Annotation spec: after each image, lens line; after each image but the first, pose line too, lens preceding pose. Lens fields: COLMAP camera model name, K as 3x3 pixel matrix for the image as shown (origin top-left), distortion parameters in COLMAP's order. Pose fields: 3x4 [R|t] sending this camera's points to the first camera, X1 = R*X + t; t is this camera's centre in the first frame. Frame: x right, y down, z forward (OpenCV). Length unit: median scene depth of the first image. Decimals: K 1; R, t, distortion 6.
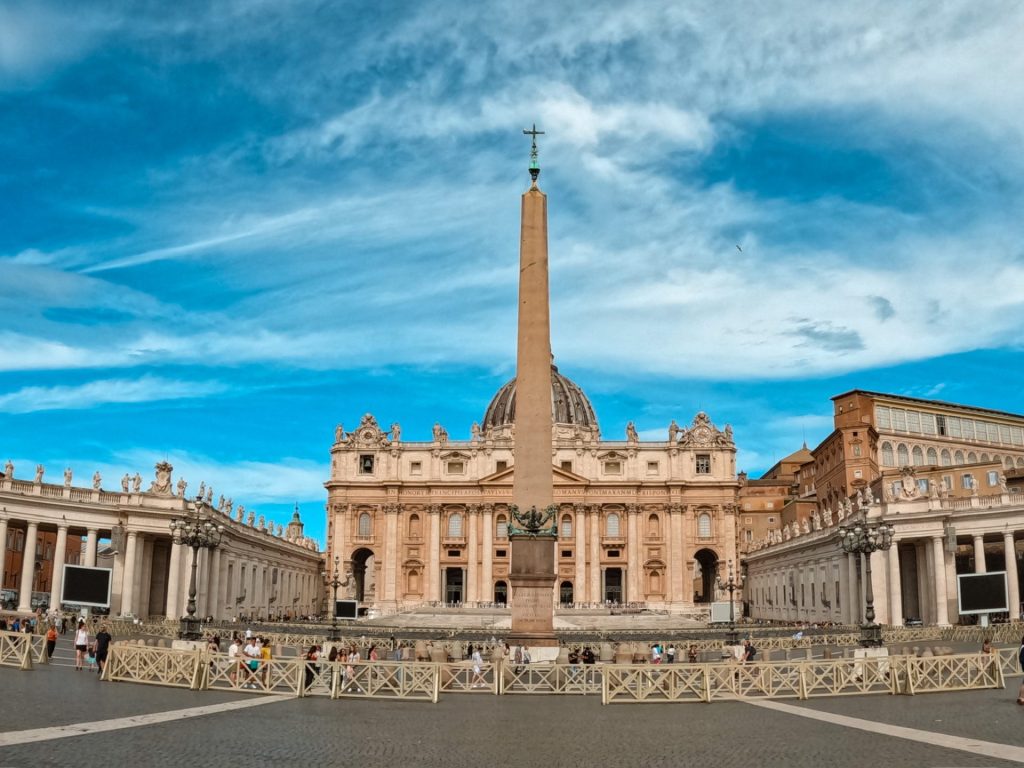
lens RADIAL K [[908.0, 0, 512.0], [0, 908.0, 384.0], [0, 0, 1]] dist [-0.318757, 0.199467]
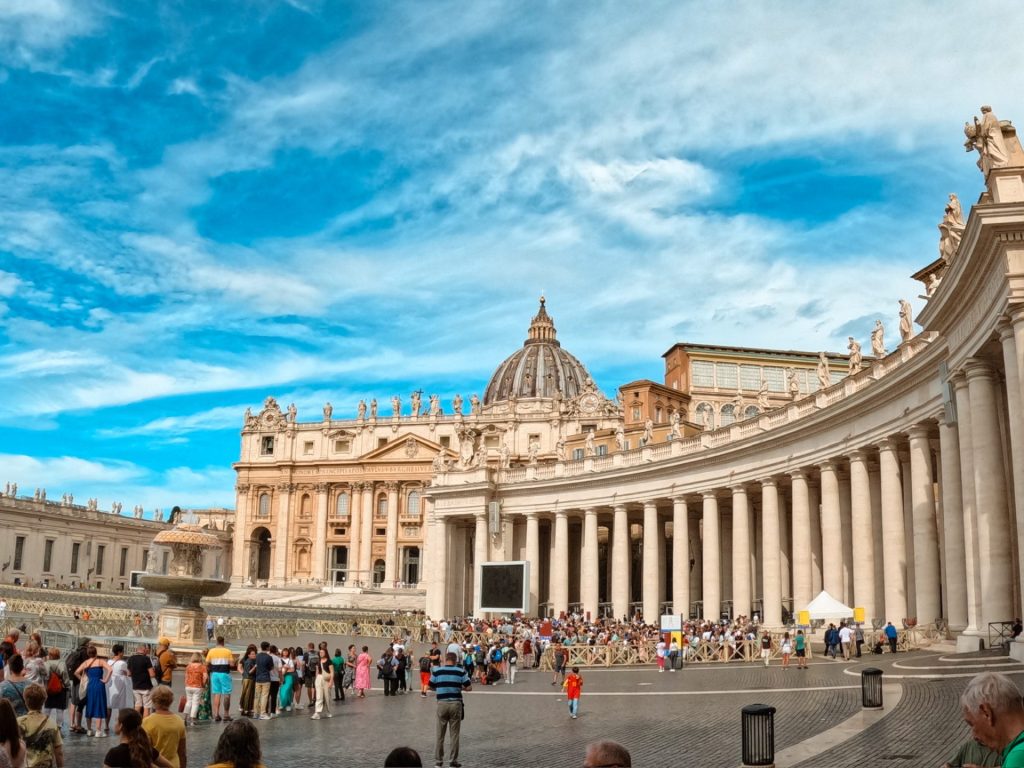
lens RADIAL K [[908.0, 0, 512.0], [0, 908.0, 384.0], [0, 0, 1]] dist [-0.318757, 0.199467]
pose [[0.974682, -0.047903, -0.218402, 0.348711], [0.051697, 0.998594, 0.011689, 0.022325], [0.217535, -0.022684, 0.975789, 0.075769]]
